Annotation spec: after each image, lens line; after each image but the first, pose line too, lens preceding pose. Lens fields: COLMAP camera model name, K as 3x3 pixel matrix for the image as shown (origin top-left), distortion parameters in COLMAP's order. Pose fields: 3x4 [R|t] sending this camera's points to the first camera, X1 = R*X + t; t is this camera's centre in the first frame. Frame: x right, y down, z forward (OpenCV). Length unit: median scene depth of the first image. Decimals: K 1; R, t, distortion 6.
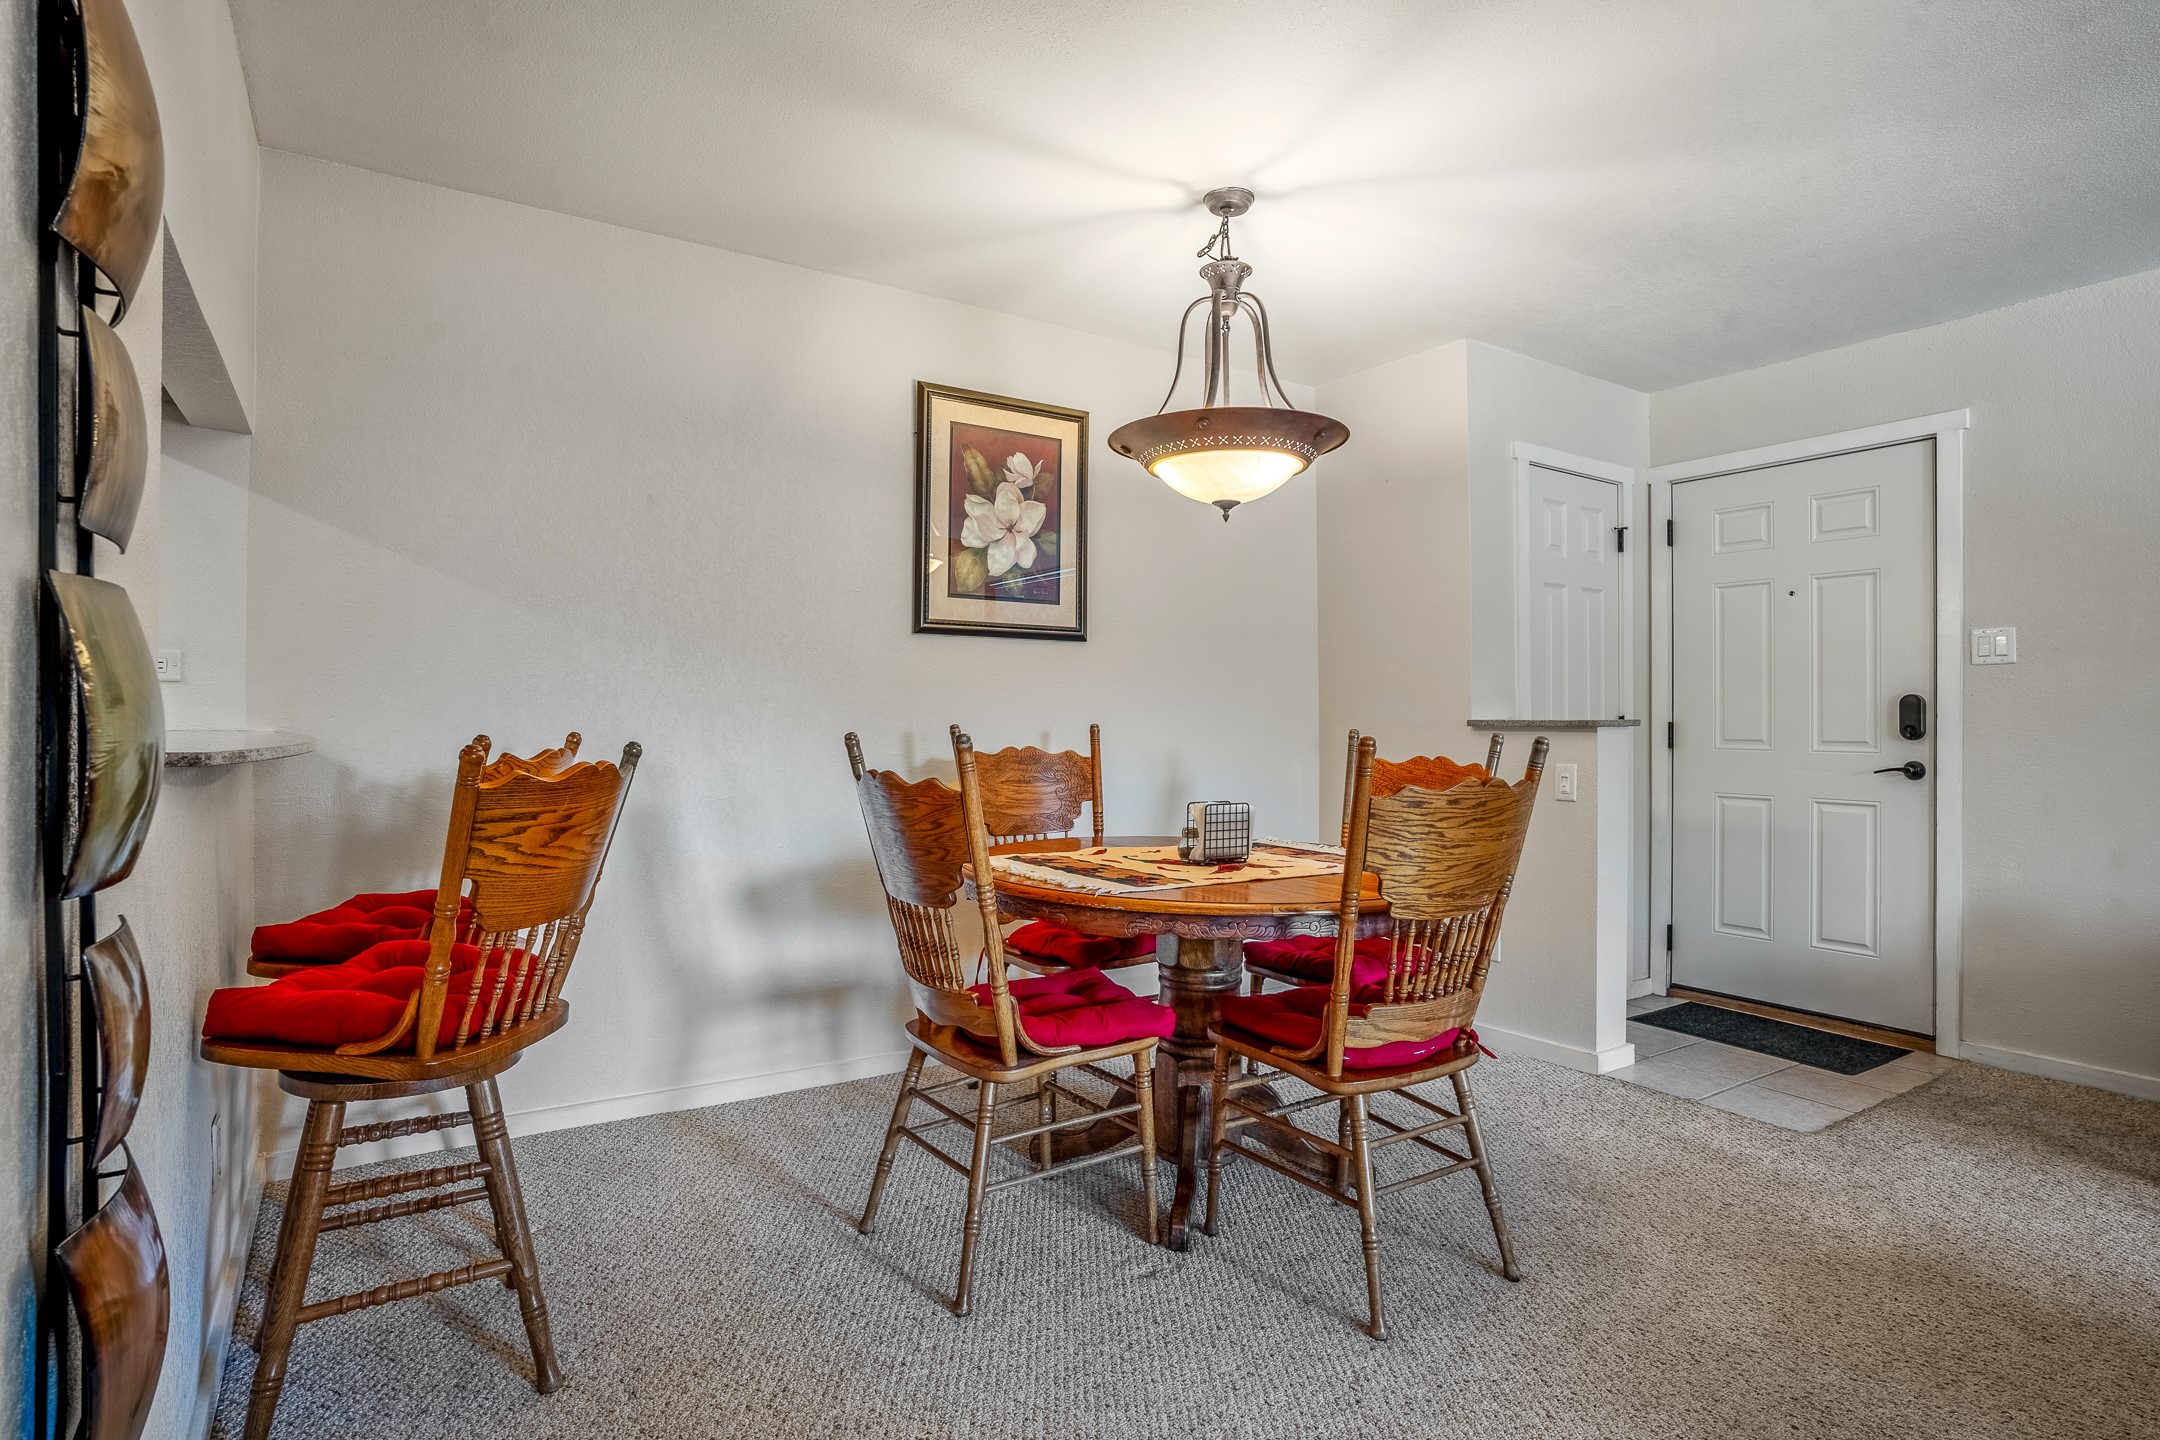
lens RADIAL K [[1105.0, 0, 1093.8], [0, 1105.0, 710.4], [0, 0, 1]] dist [-0.059089, 0.026893]
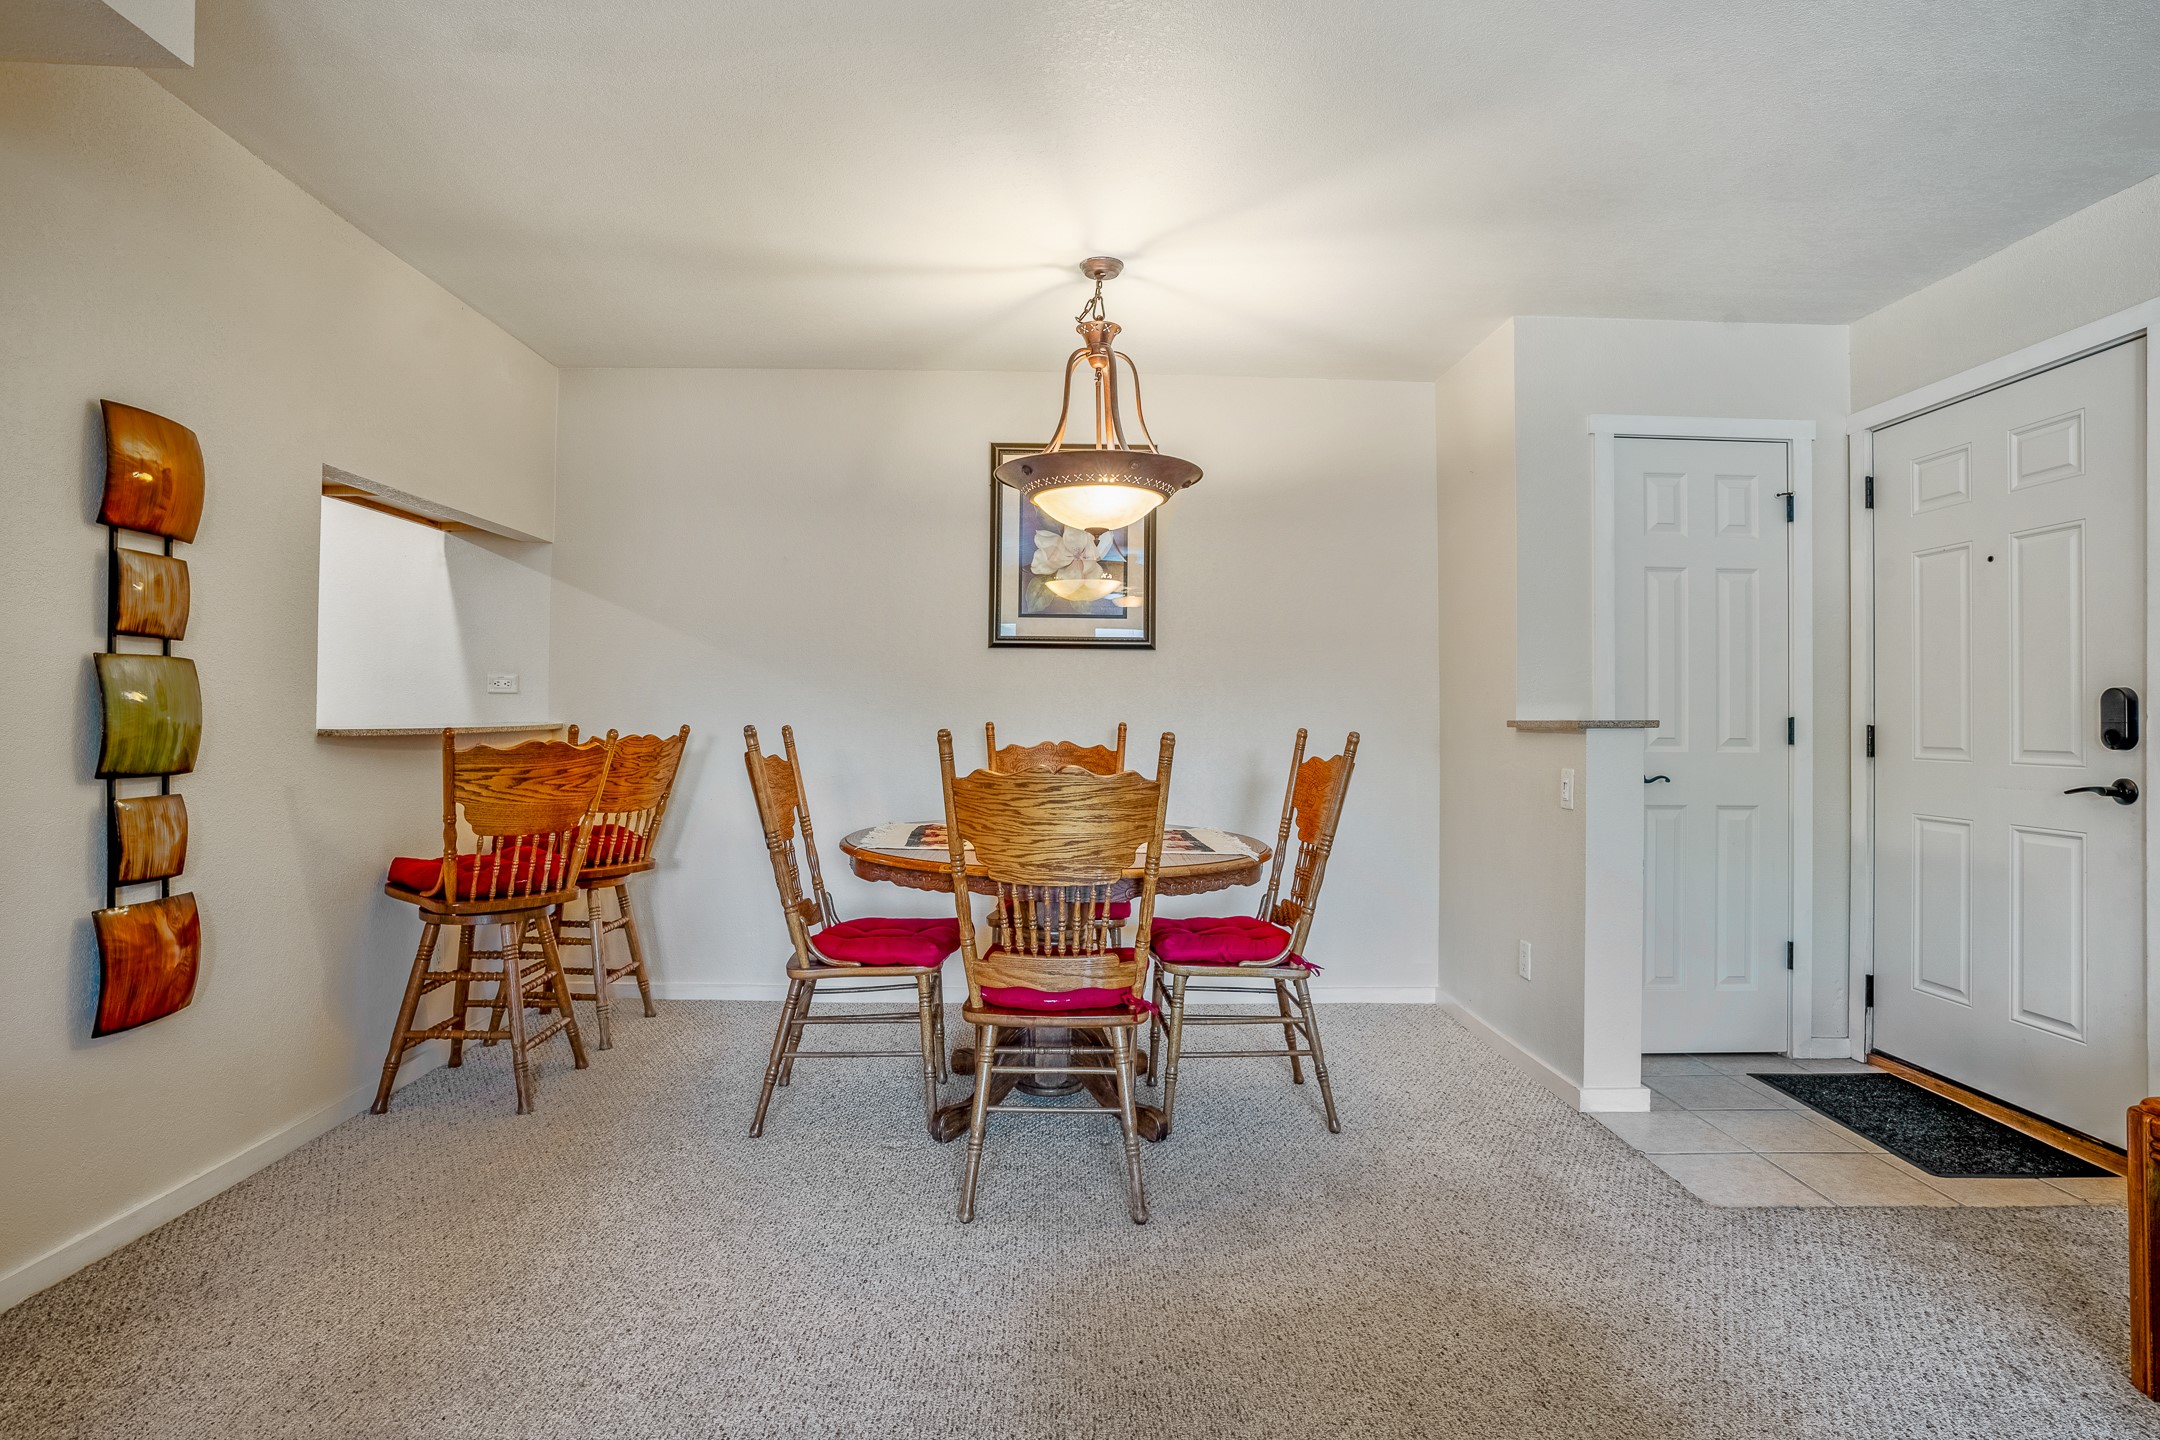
lens RADIAL K [[1105.0, 0, 1093.8], [0, 1105.0, 710.4], [0, 0, 1]] dist [-0.059089, 0.026893]
pose [[0.849379, -0.001437, -0.527781, 0.571204], [-0.000874, 0.999991, -0.004129, 0.004260], [0.527782, 0.003968, 0.849370, 0.014511]]
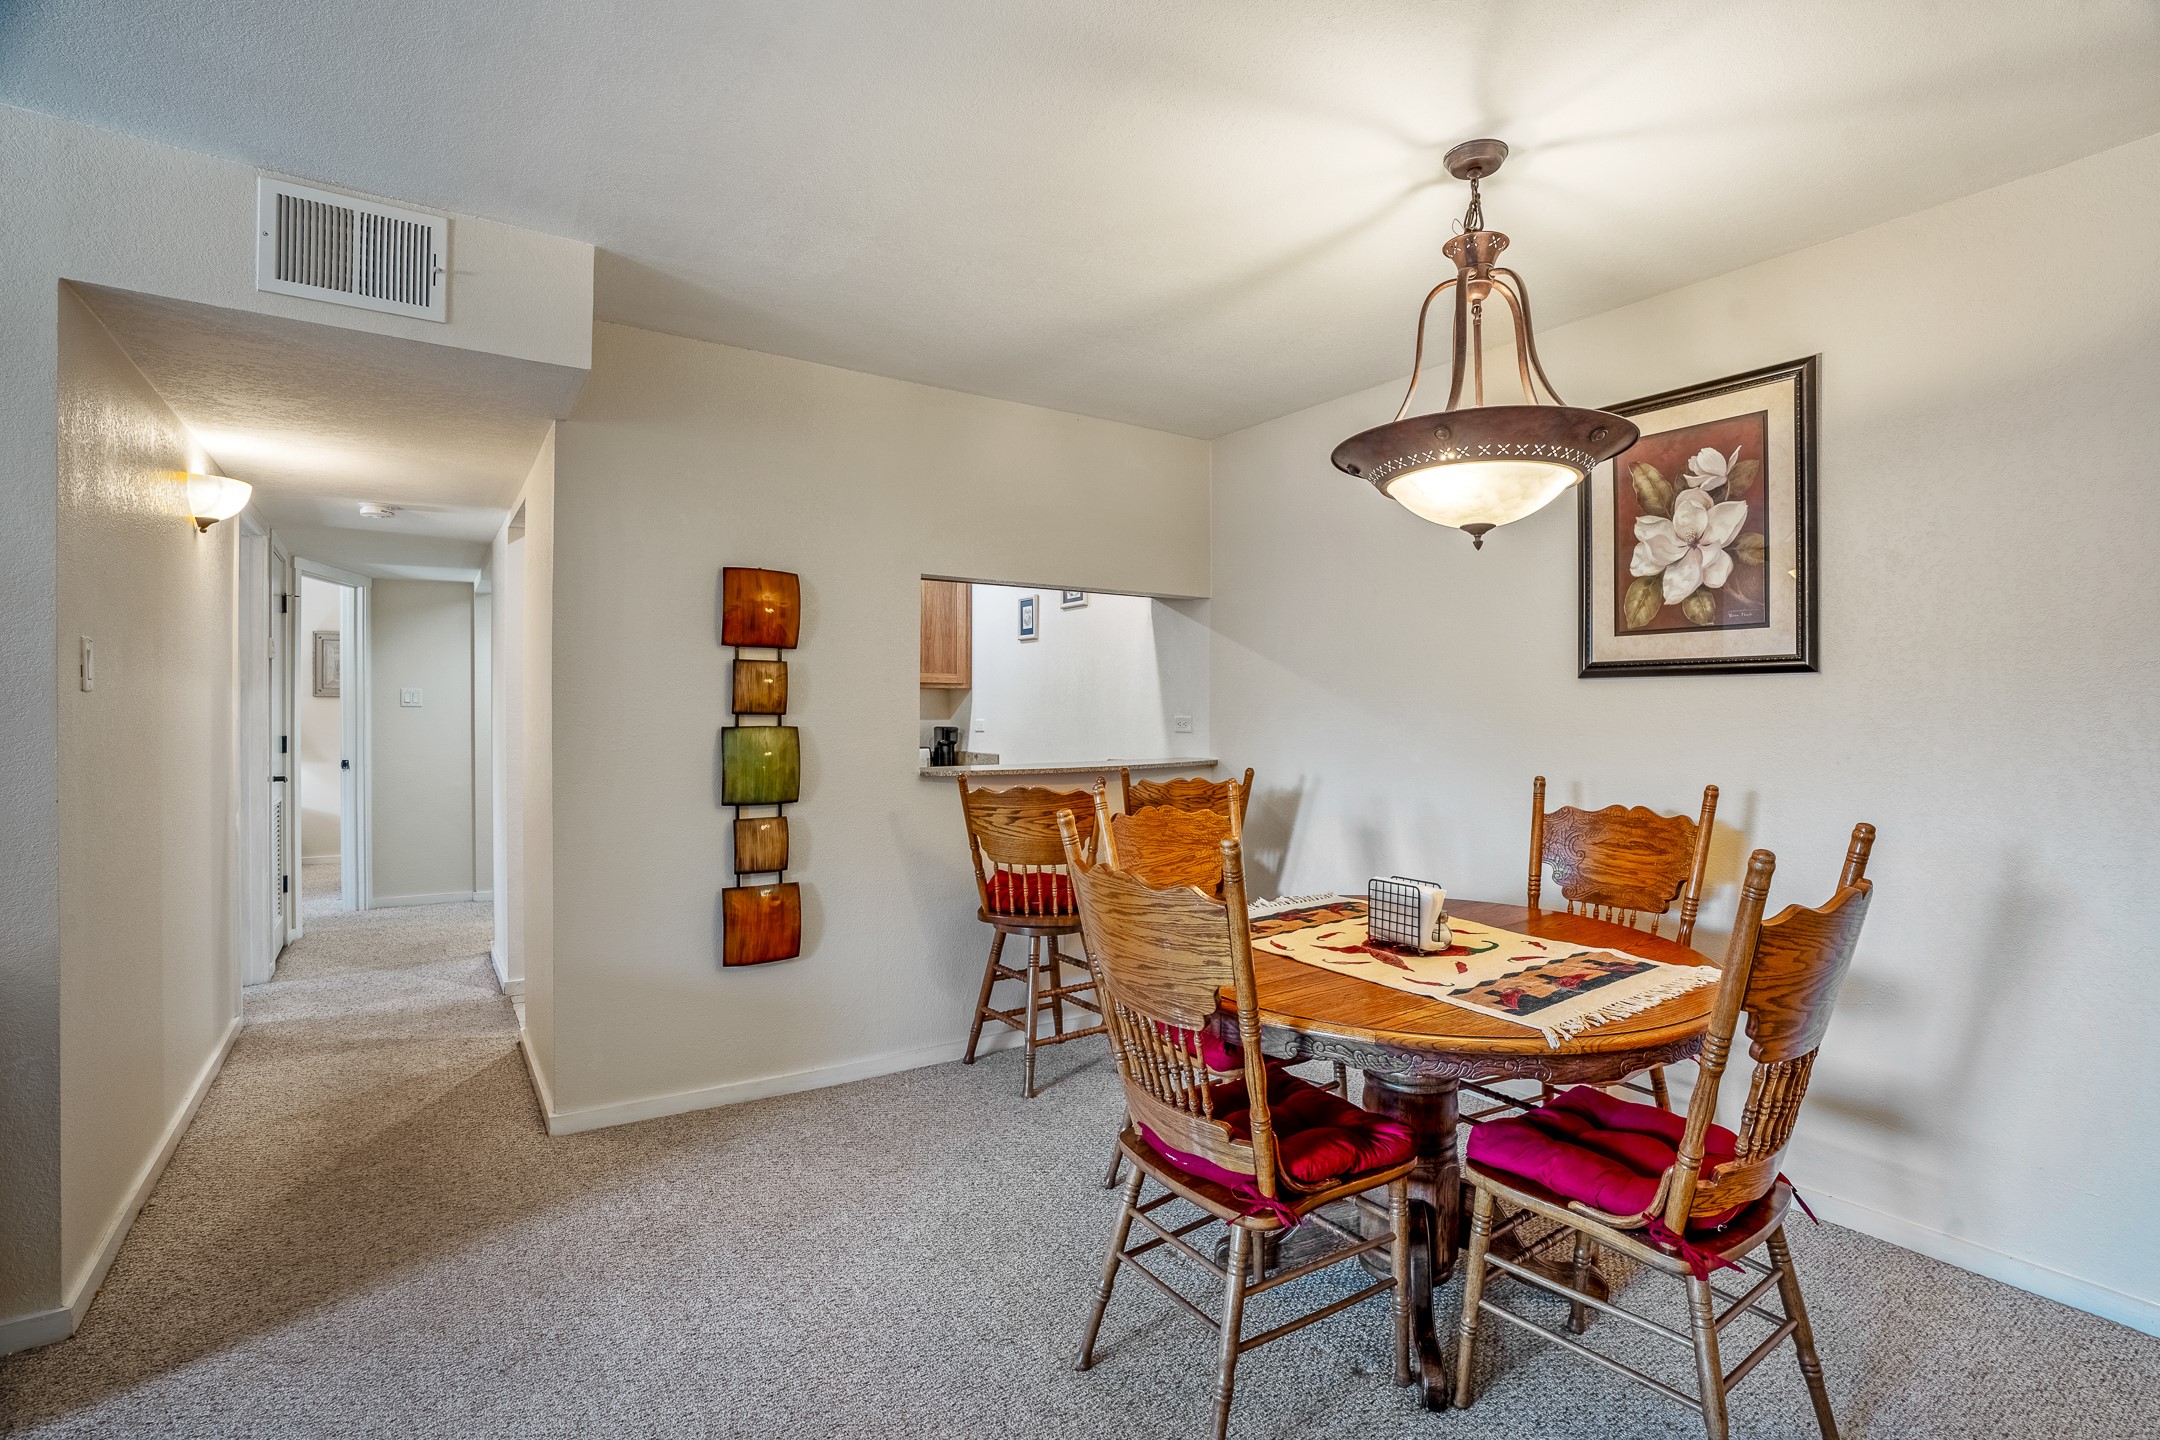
lens RADIAL K [[1016.2, 0, 1079.9], [0, 1016.2, 717.2], [0, 0, 1]] dist [-0.065055, 0.025102]
pose [[0.003056, -0.002667, -0.999992, 0.686908], [0.004559, 0.999986, -0.002653, -0.035161], [0.999985, -0.004551, 0.003069, 0.548226]]
